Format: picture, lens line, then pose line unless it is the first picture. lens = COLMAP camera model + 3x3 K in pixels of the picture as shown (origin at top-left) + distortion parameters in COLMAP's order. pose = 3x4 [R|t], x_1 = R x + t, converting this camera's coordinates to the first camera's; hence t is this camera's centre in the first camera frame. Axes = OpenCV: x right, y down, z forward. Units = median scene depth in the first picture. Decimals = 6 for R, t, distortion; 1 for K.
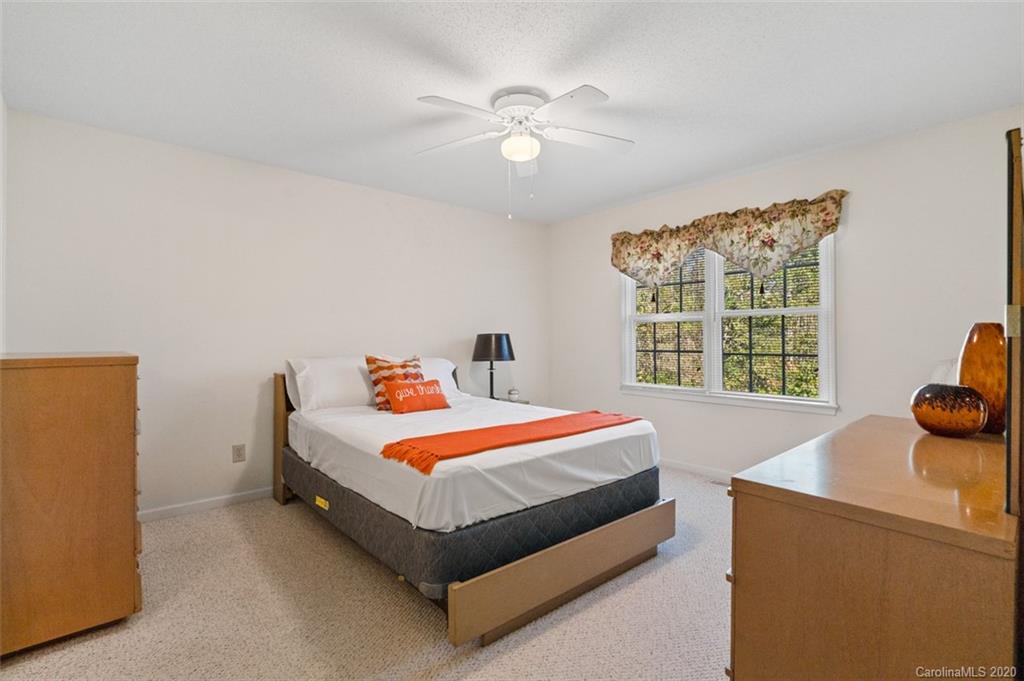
lens RADIAL K [[469.6, 0, 503.6], [0, 469.6, 341.2], [0, 0, 1]] dist [-0.000233, 0.000369]
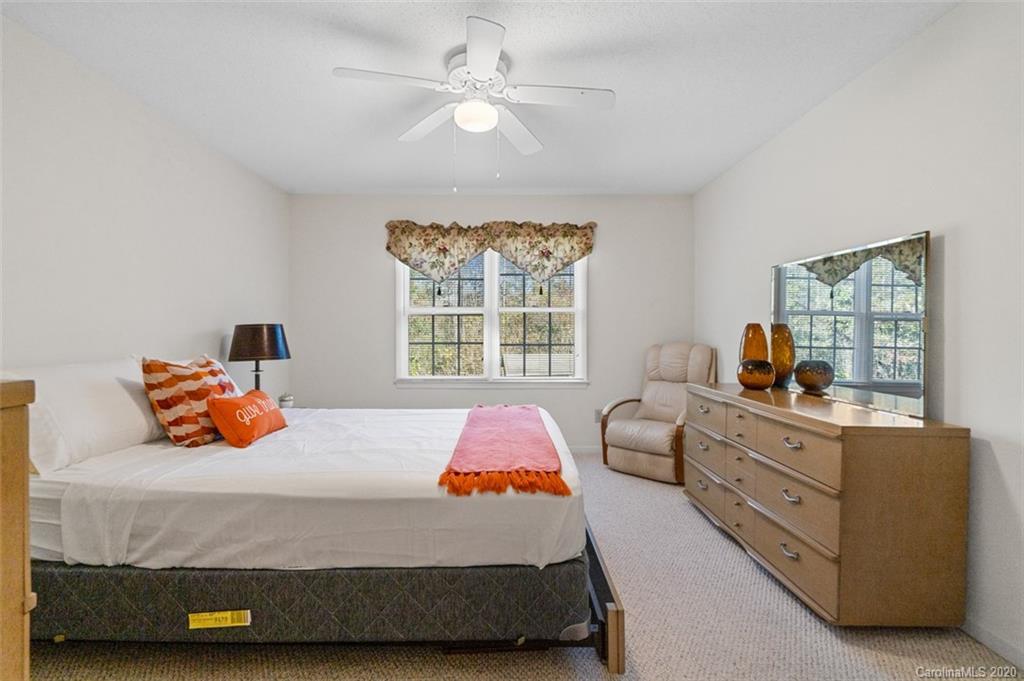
lens RADIAL K [[469.6, 0, 505.1], [0, 469.6, 333.3], [0, 0, 1]] dist [-0.000233, 0.000369]
pose [[0.657786, -0.000757, 0.753205, -0.395394], [0.000980, 1.000000, 0.000149, -0.001000], [-0.753204, 0.000640, 0.657786, 0.247592]]
